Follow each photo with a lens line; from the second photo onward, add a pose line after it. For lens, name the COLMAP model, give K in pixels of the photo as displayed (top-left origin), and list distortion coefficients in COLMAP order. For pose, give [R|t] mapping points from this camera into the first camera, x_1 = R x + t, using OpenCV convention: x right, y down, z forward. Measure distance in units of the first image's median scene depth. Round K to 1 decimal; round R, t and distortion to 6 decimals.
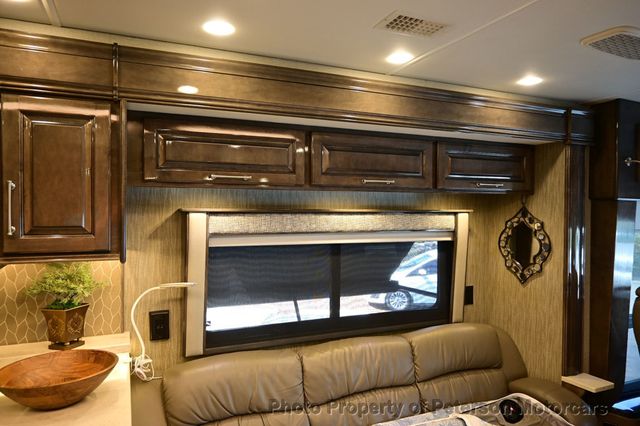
lens RADIAL K [[436.5, 0, 320.5], [0, 436.5, 216.2], [0, 0, 1]] dist [-0.001141, -0.001562]
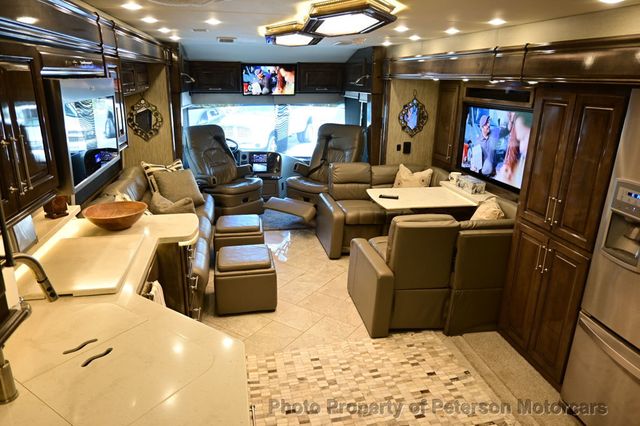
lens RADIAL K [[434.5, 0, 320.0], [0, 434.5, 213.0], [0, 0, 1]] dist [-0.002484, -0.002078]
pose [[0.226285, -0.295425, 0.928181, -1.471139], [0.003753, 0.953155, 0.302459, -0.136783], [-0.974054, -0.064958, 0.216793, -0.162893]]
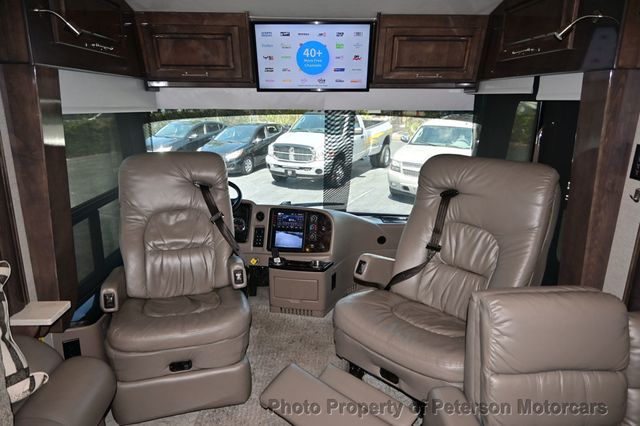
lens RADIAL K [[438.2, 0, 317.7], [0, 438.2, 214.9], [0, 0, 1]] dist [-0.001056, 0.001260]
pose [[0.389551, -0.247758, 0.887055, 0.180708], [0.008872, 0.964102, 0.265382, 0.009810], [-0.920962, -0.095510, 0.377765, 0.307267]]
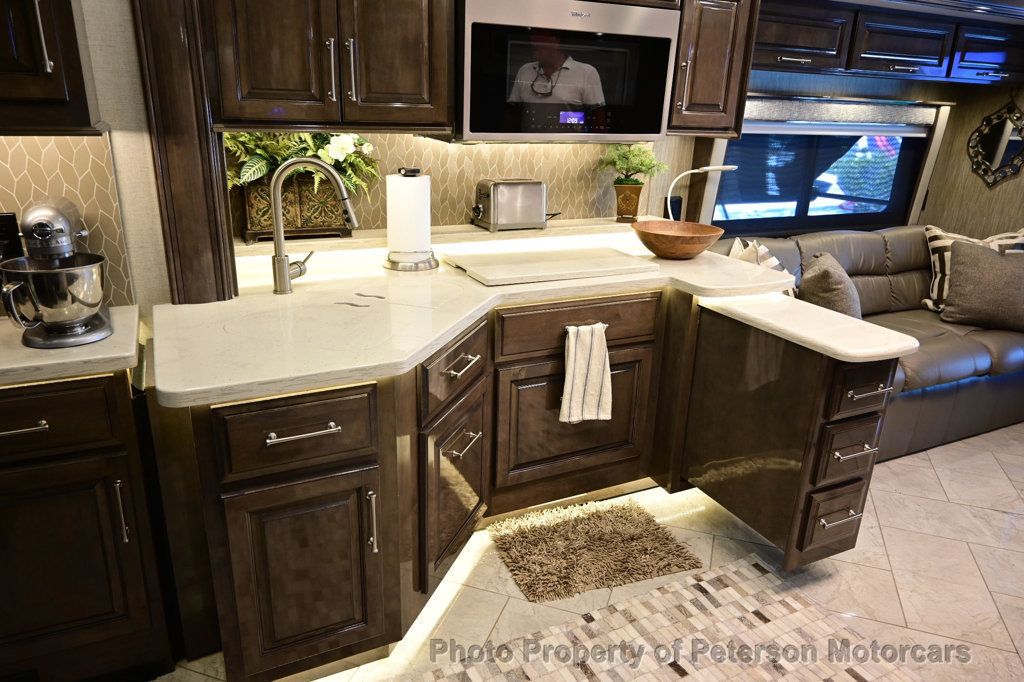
lens RADIAL K [[698.4, 0, 512.8], [0, 698.4, 346.1], [0, 0, 1]] dist [-0.001141, -0.001562]
pose [[0.998893, 0.014108, 0.044877, -0.790171], [-0.027516, 0.948986, 0.314115, 0.044173], [-0.038156, -0.315002, 0.948324, -0.630258]]
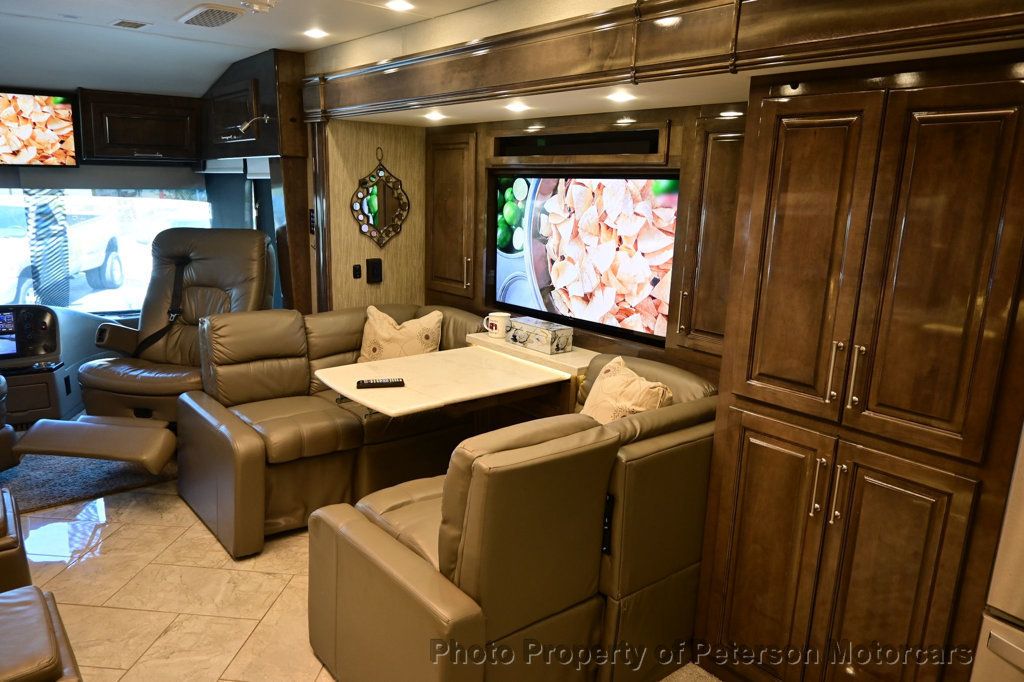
lens RADIAL K [[698.4, 0, 512.8], [0, 698.4, 346.1], [0, 0, 1]] dist [-0.001141, -0.001562]
pose [[-0.269602, -0.230753, 0.934916, -0.814899], [-0.009681, 0.971466, 0.236982, 0.013368], [-0.962923, 0.054840, -0.264143, 0.065772]]
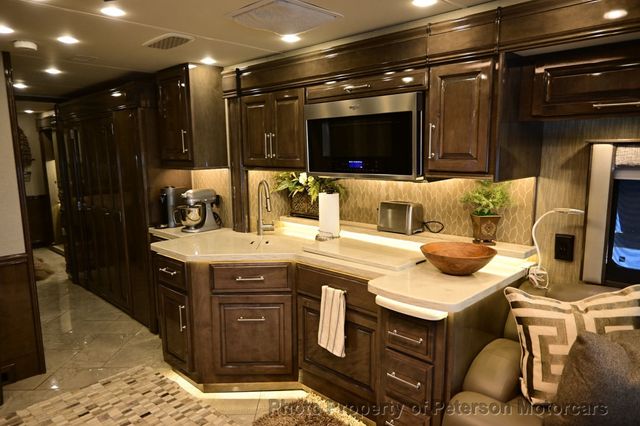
lens RADIAL K [[436.5, 0, 320.5], [0, 436.5, 216.2], [0, 0, 1]] dist [-0.001141, -0.001562]
pose [[0.360553, 0.131480, -0.923426, 0.410835], [-0.007148, 0.990376, 0.138221, 0.021983], [0.932711, -0.043236, 0.358022, 0.027474]]
